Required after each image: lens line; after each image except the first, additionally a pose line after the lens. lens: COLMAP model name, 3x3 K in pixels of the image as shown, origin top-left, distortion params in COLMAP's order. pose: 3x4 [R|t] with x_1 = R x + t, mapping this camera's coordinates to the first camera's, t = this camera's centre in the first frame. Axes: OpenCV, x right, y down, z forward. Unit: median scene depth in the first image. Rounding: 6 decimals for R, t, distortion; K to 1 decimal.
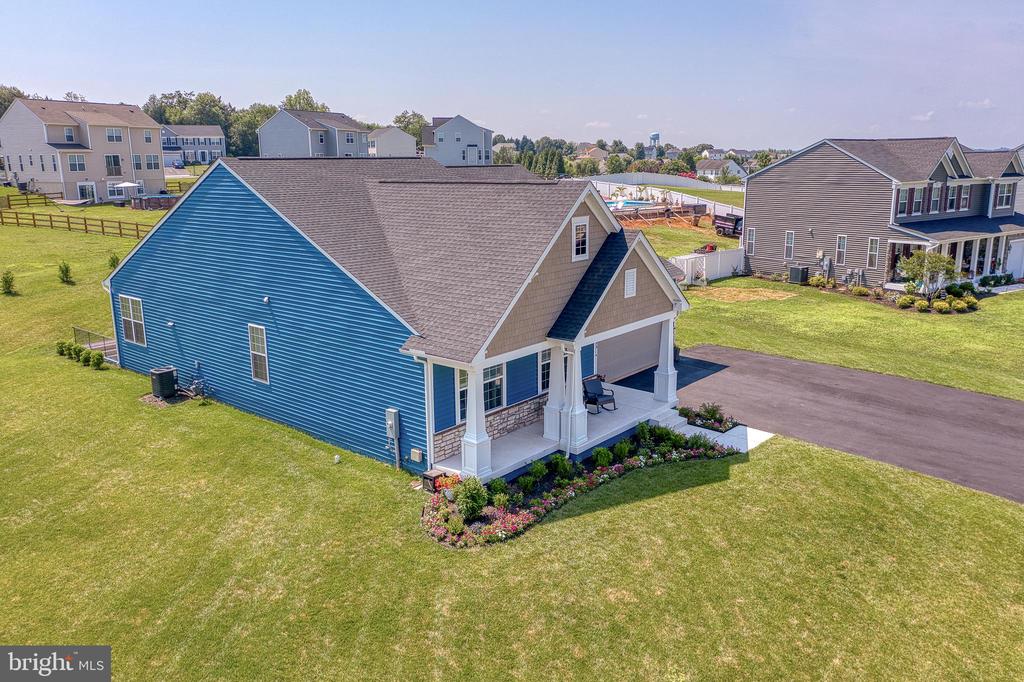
lens RADIAL K [[783.2, 0, 512.0], [0, 783.2, 341.0], [0, 0, 1]] dist [-0.005016, 0.015753]
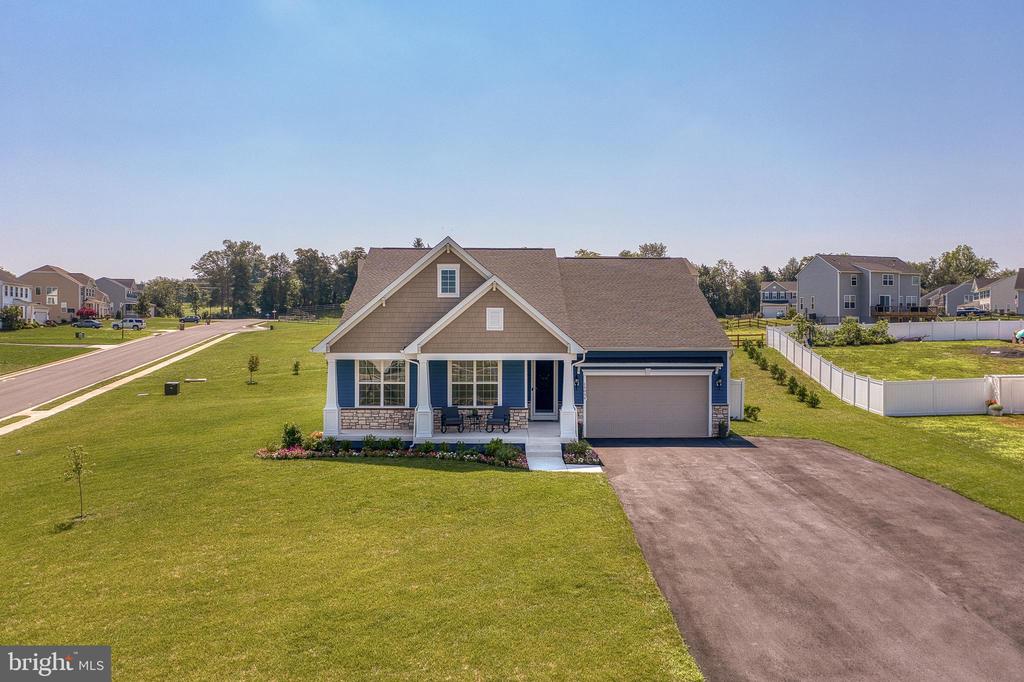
lens RADIAL K [[783.2, 0, 512.0], [0, 783.2, 341.0], [0, 0, 1]] dist [-0.005016, 0.015753]
pose [[0.657323, 0.019291, -0.753362, 0.975709], [-0.176948, 0.975676, -0.129407, 0.101046], [0.732541, 0.218369, 0.644747, 0.218300]]
